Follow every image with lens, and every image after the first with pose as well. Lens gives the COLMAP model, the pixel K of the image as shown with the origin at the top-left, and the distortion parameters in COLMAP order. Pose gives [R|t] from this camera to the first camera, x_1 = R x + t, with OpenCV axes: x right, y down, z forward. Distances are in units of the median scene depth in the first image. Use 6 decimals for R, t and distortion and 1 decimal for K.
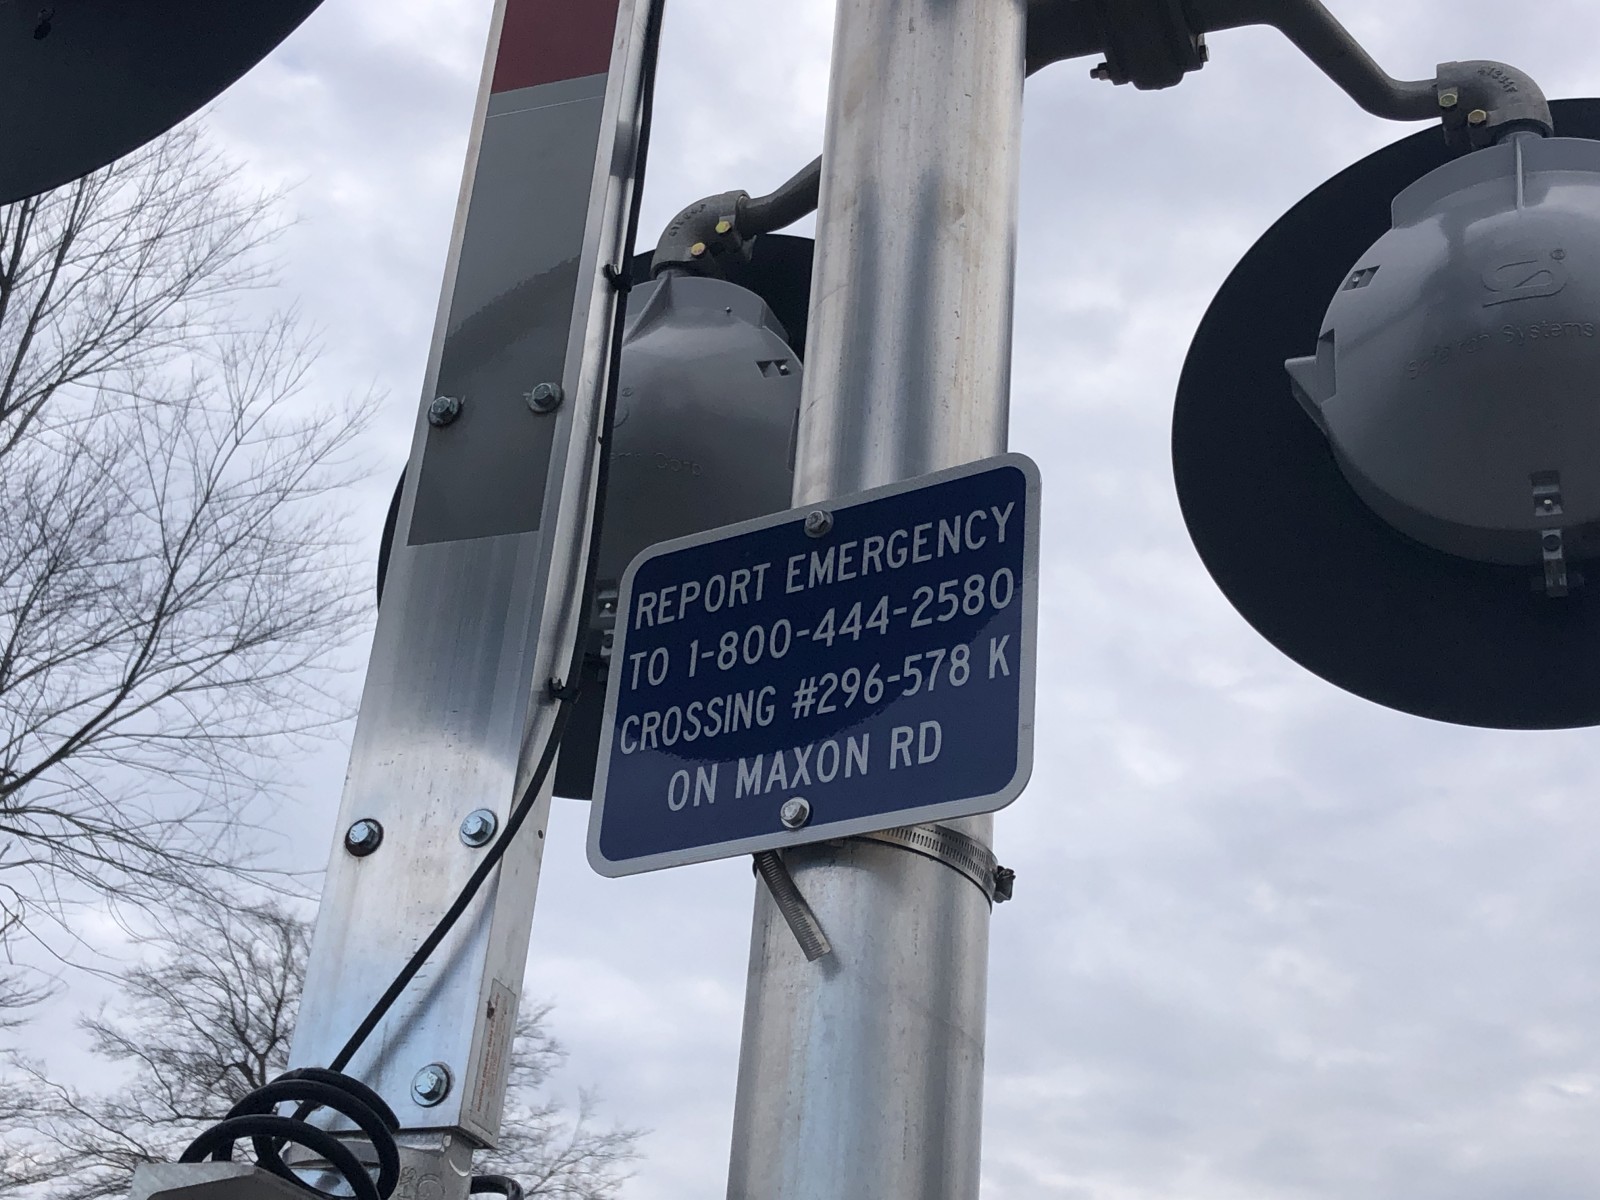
lens RADIAL K [[2385.3, 0, 802.2], [0, 2385.3, 569.9], [0, 0, 1]] dist [0.157152, 0.000000]
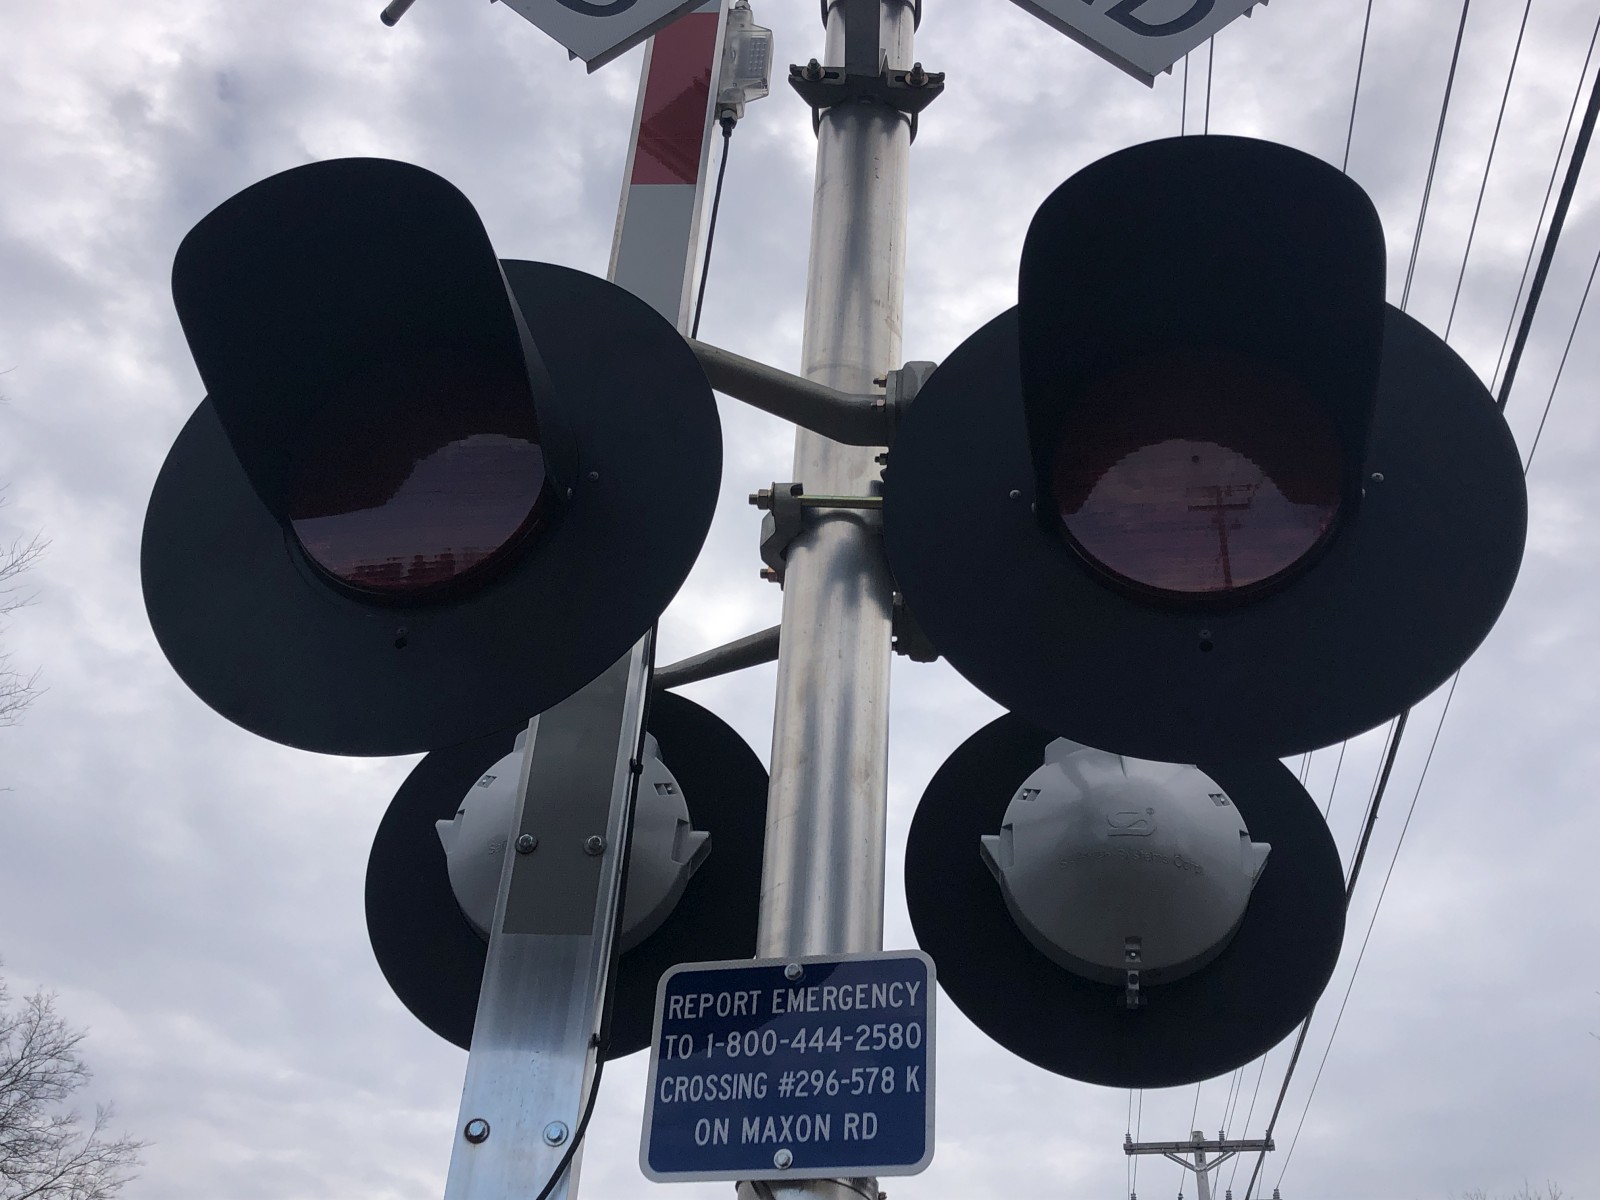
lens RADIAL K [[1752.2, 0, 784.8], [0, 1752.2, 584.9], [0, 0, 1]] dist [0.074155, 0.000000]
pose [[0.963319, 0.141848, 0.227805, -0.306269], [-0.121225, 0.987352, -0.102177, -0.153834], [-0.239417, 0.070814, 0.968331, -0.218874]]
